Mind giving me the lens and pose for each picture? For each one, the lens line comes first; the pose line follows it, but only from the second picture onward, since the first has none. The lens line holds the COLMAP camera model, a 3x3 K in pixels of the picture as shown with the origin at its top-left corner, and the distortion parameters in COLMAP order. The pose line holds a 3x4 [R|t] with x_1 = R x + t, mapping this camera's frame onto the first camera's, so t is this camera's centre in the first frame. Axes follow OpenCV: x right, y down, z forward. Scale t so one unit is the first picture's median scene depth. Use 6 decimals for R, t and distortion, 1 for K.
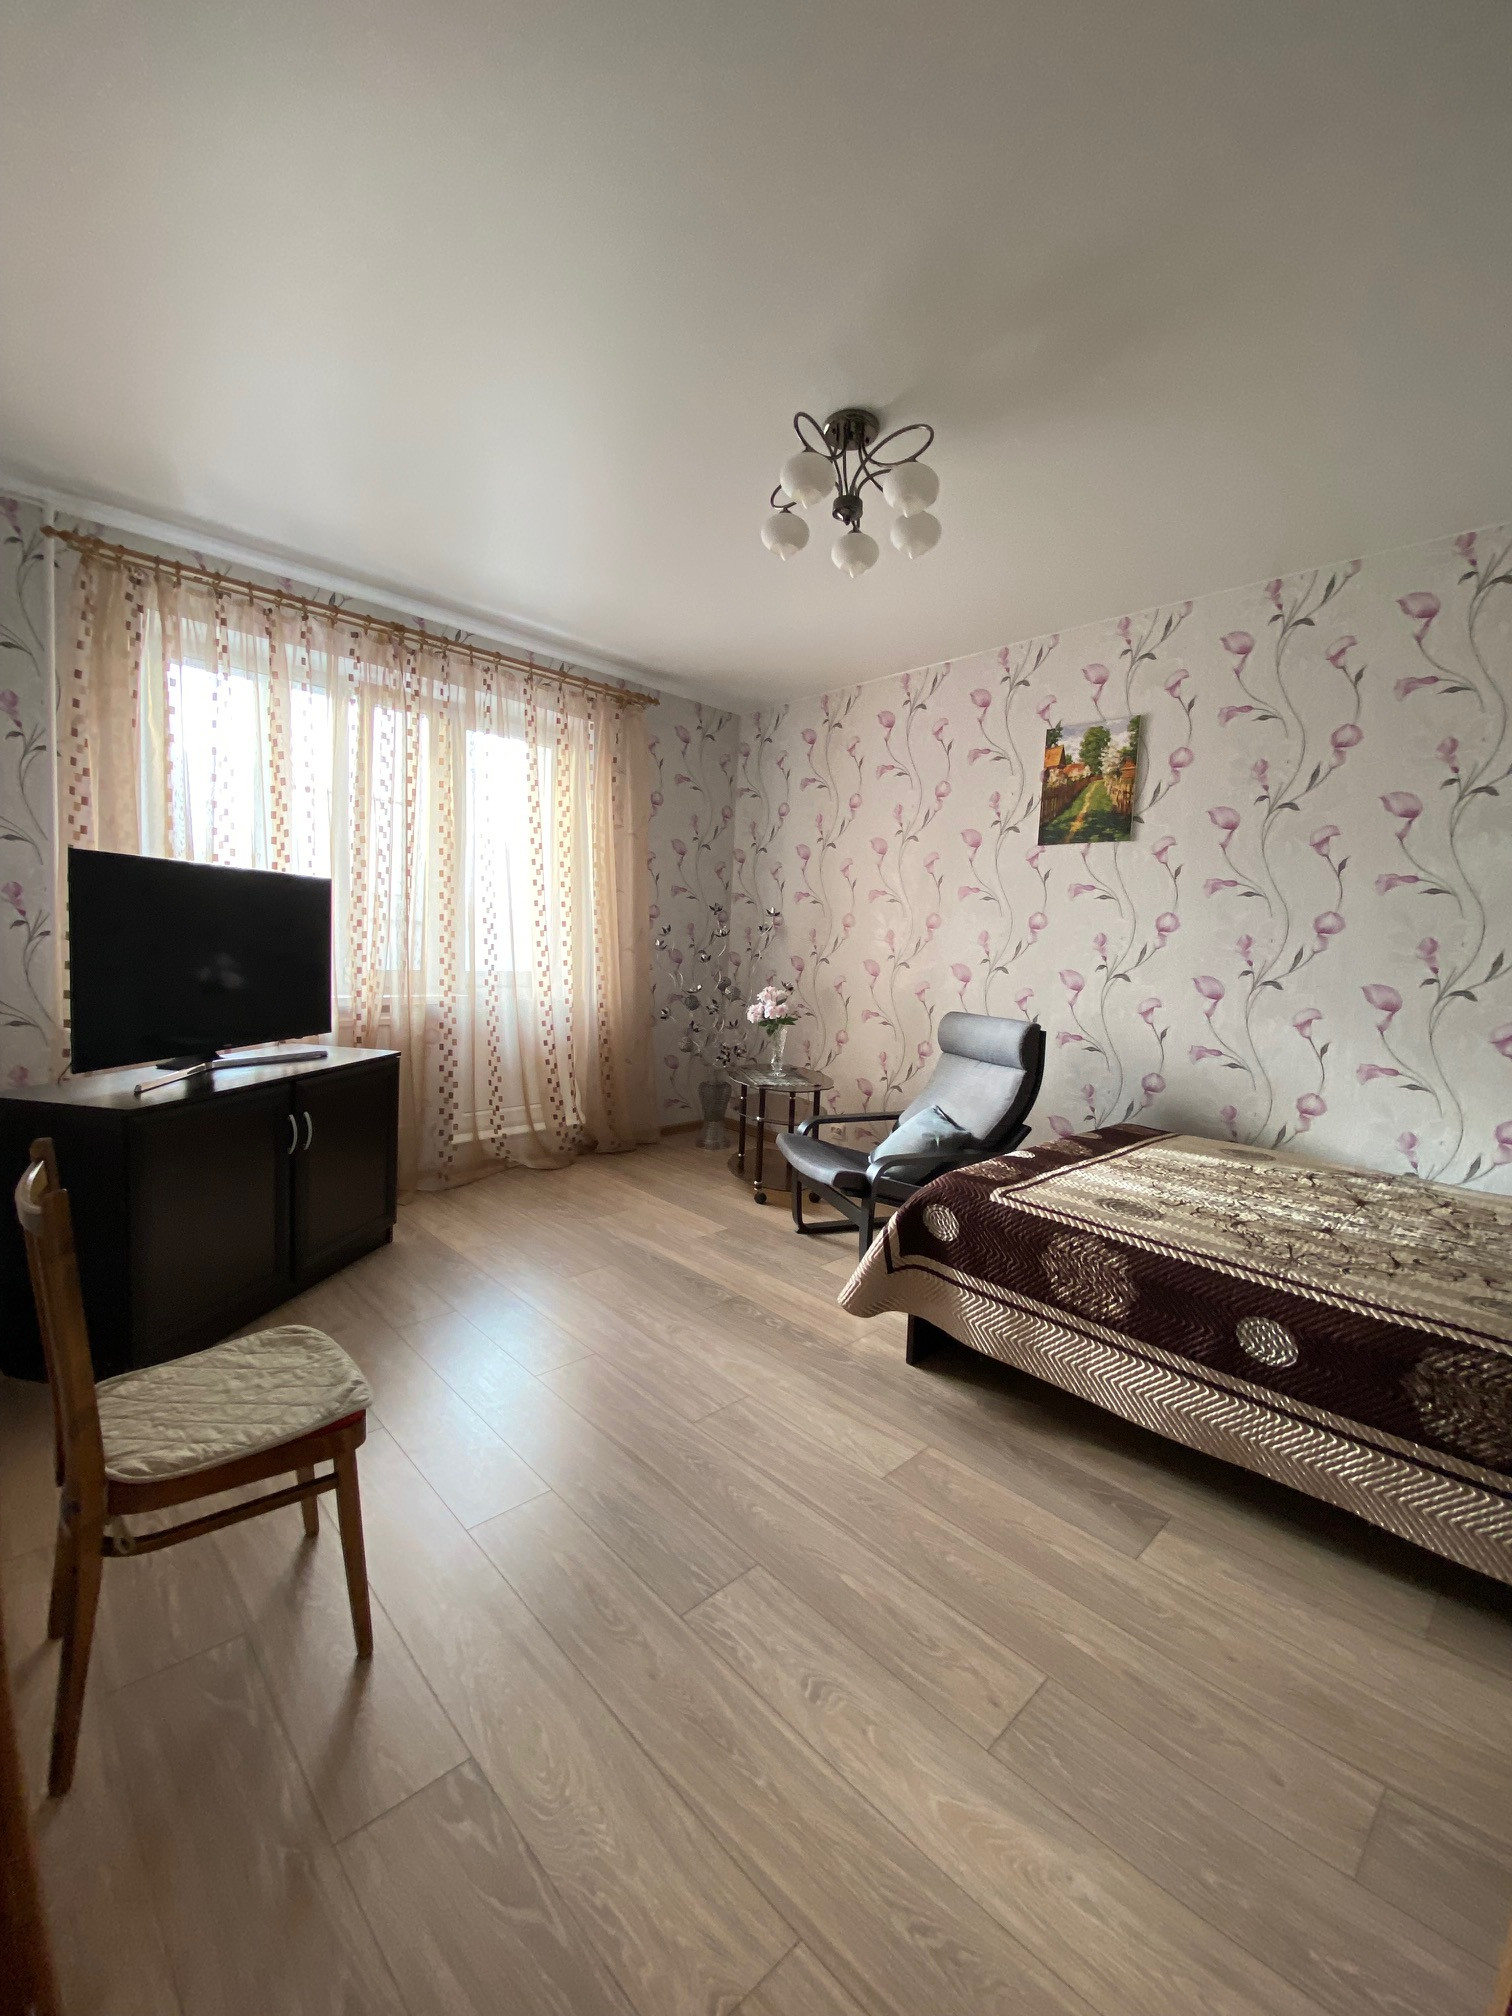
lens RADIAL K [[809.0, 0, 756.0], [0, 809.0, 1008.0], [0, 0, 1]] dist [0.060396, -0.048789]
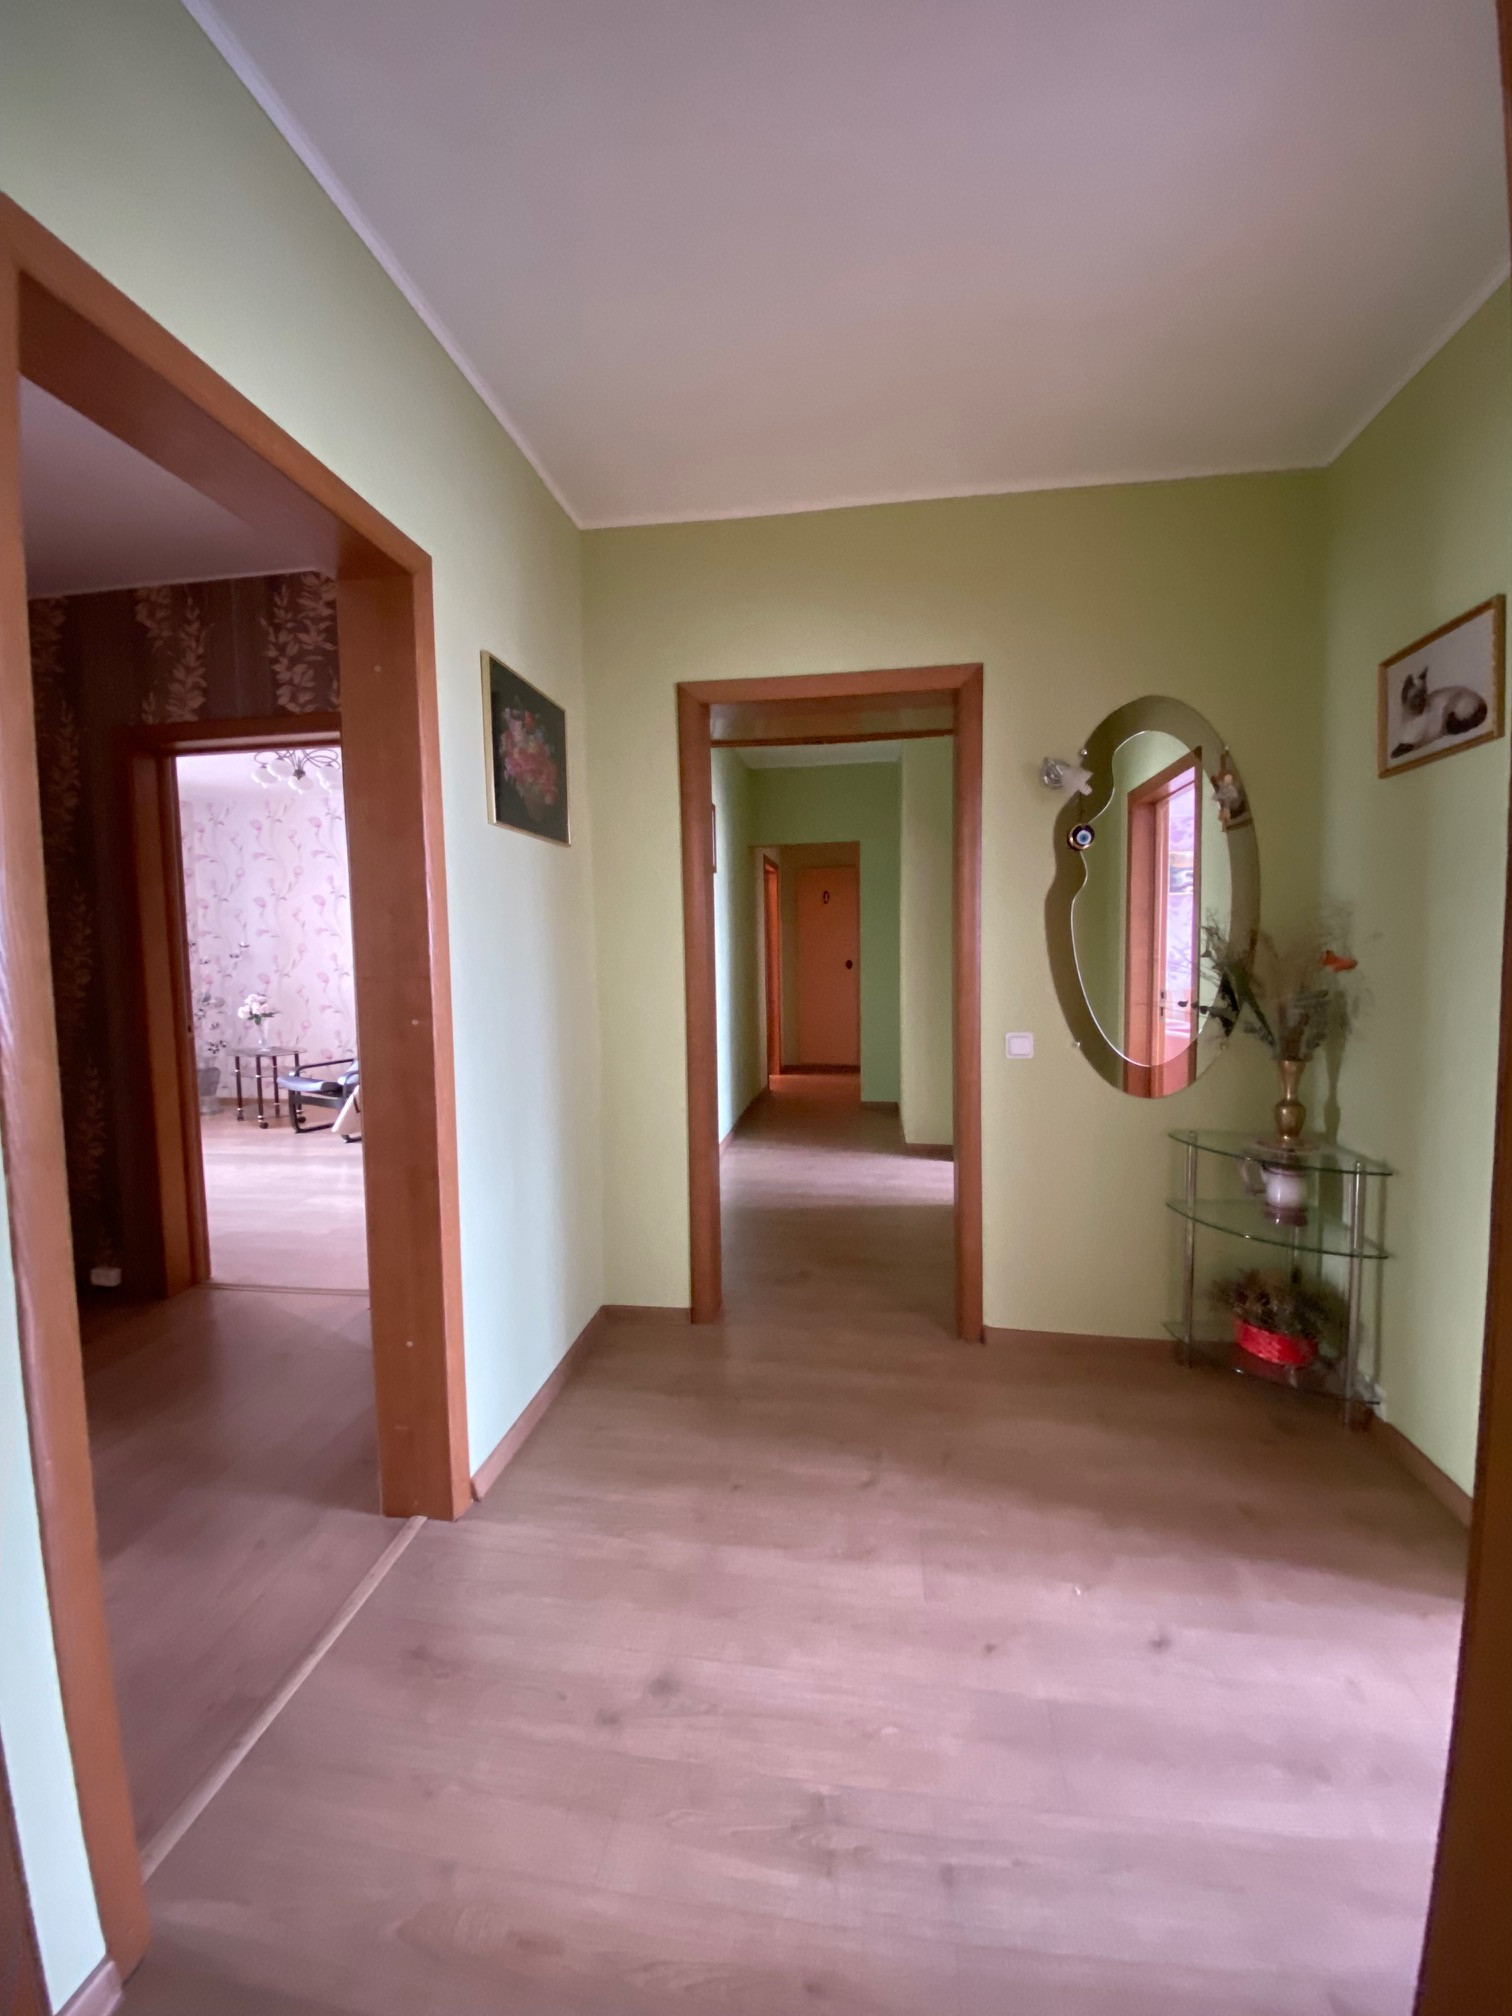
lens RADIAL K [[816.8, 0, 761.1], [0, 816.8, 1002.5], [0, 0, 1]] dist [0.026195, -0.026373]
pose [[0.787351, -0.094794, 0.609174, -0.159374], [0.101416, 0.994562, 0.023686, 0.046055], [-0.608107, 0.043131, 0.792683, -0.757839]]
